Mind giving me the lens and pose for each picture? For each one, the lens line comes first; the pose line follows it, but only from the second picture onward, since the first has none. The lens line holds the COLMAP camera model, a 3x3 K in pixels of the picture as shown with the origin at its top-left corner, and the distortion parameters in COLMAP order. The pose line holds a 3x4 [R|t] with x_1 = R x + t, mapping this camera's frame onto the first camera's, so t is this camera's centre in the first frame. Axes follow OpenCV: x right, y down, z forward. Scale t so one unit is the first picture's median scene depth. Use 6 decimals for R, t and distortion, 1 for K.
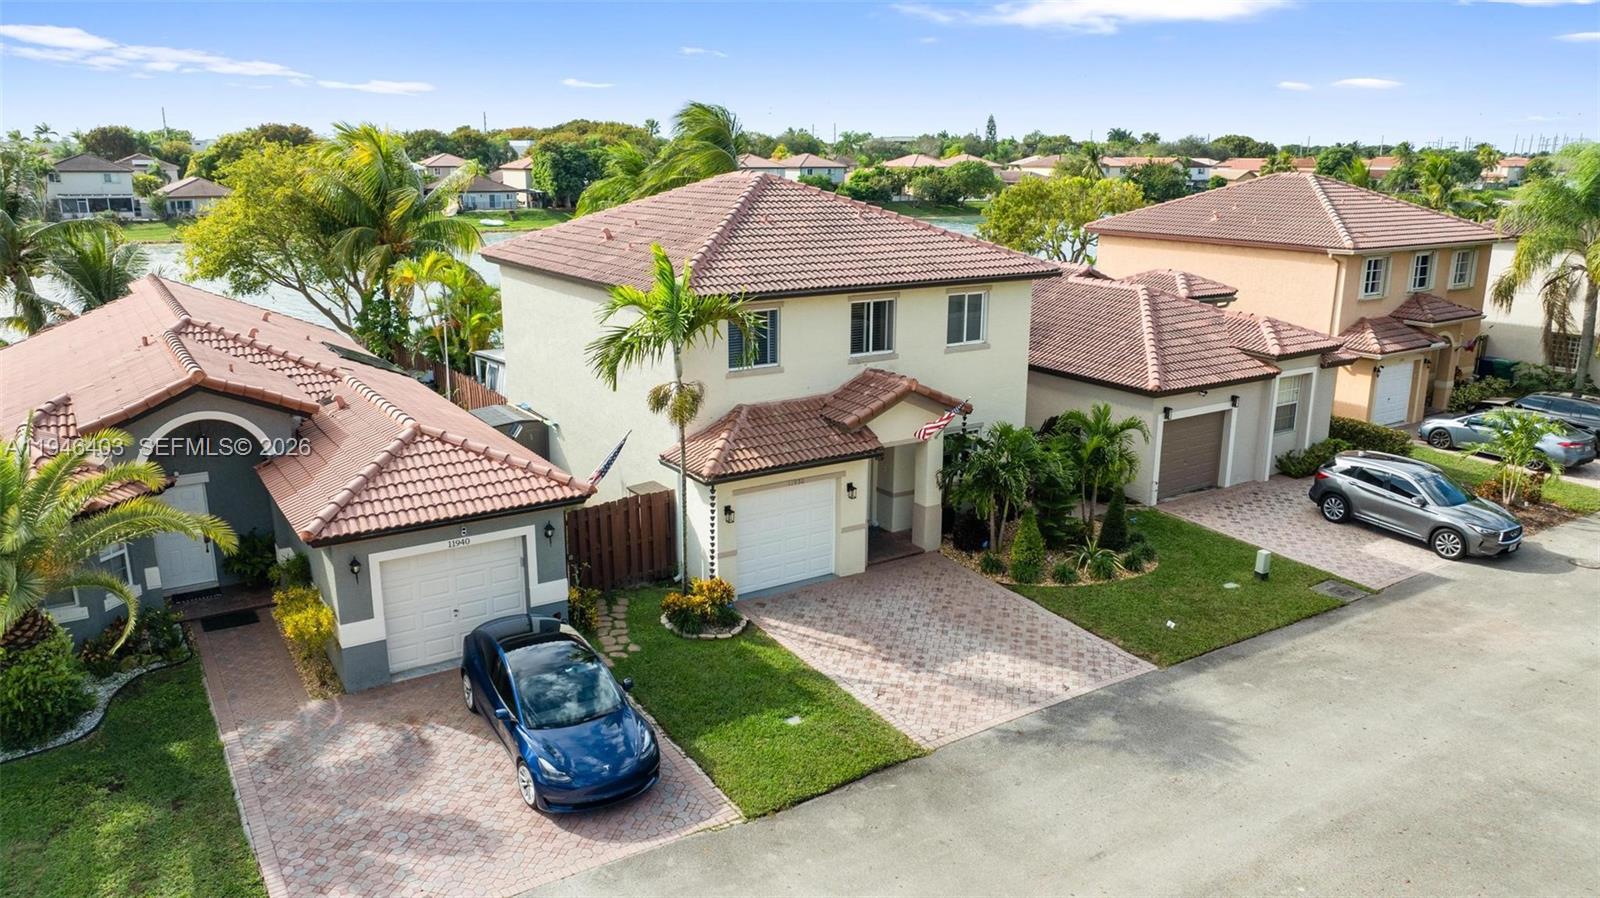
lens RADIAL K [[1129.5, 0, 800.0], [0, 1129.5, 449.0], [0, 0, 1]] dist [-0.027473, 0.005338]
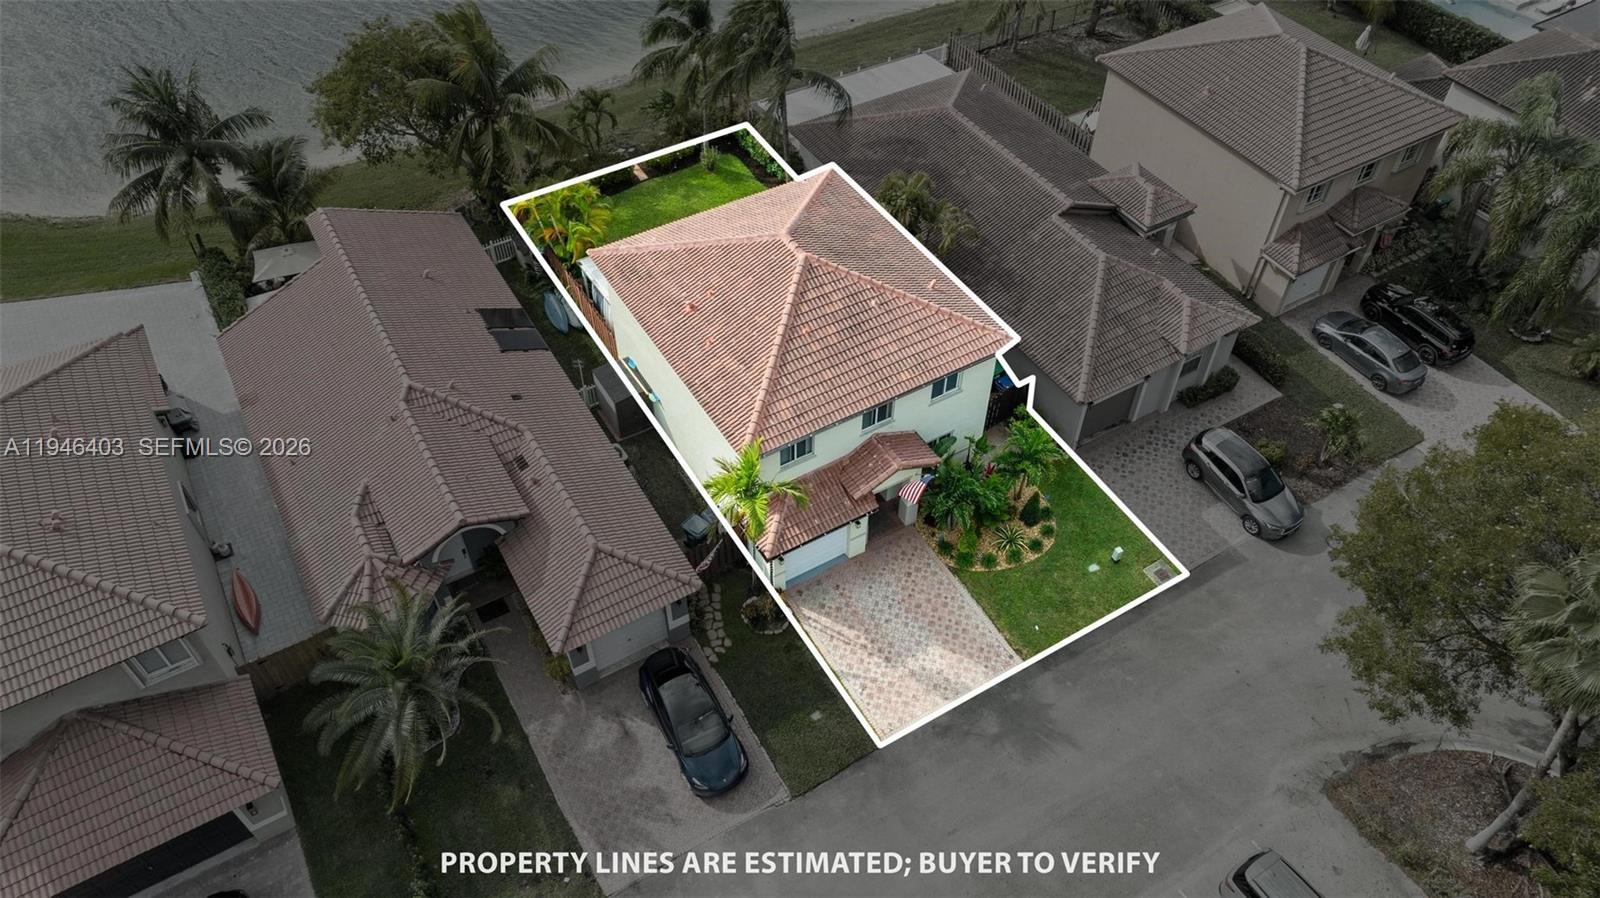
lens RADIAL K [[1129.5, 0, 800.0], [0, 1129.5, 449.0], [0, 0, 1]] dist [-0.027473, 0.005338]
pose [[0.999181, 0.028705, -0.028532, 0.006527], [-0.008493, 0.837978, 0.545638, -0.860522], [0.039572, -0.544948, 0.837535, -0.257940]]
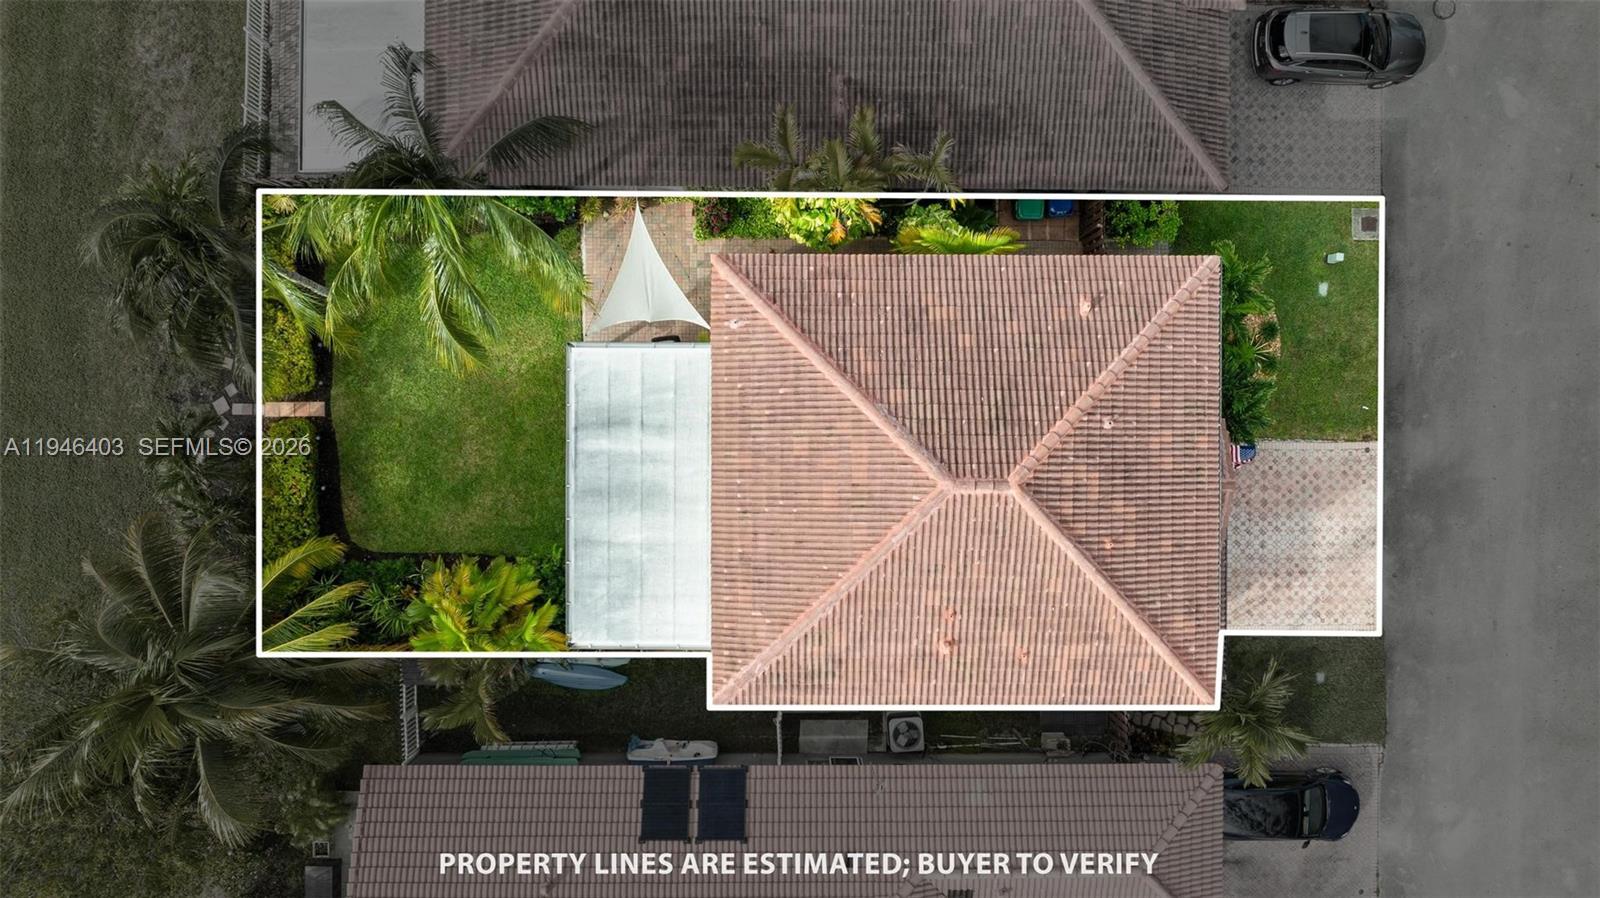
lens RADIAL K [[1129.5, 0, 800.0], [0, 1129.5, 449.0], [0, 0, 1]] dist [-0.027473, 0.005338]
pose [[0.547321, -0.836917, -0.002984, -0.107595], [0.204134, 0.130039, 0.970268, -1.228788], [-0.811646, -0.531657, 0.242016, 1.043030]]
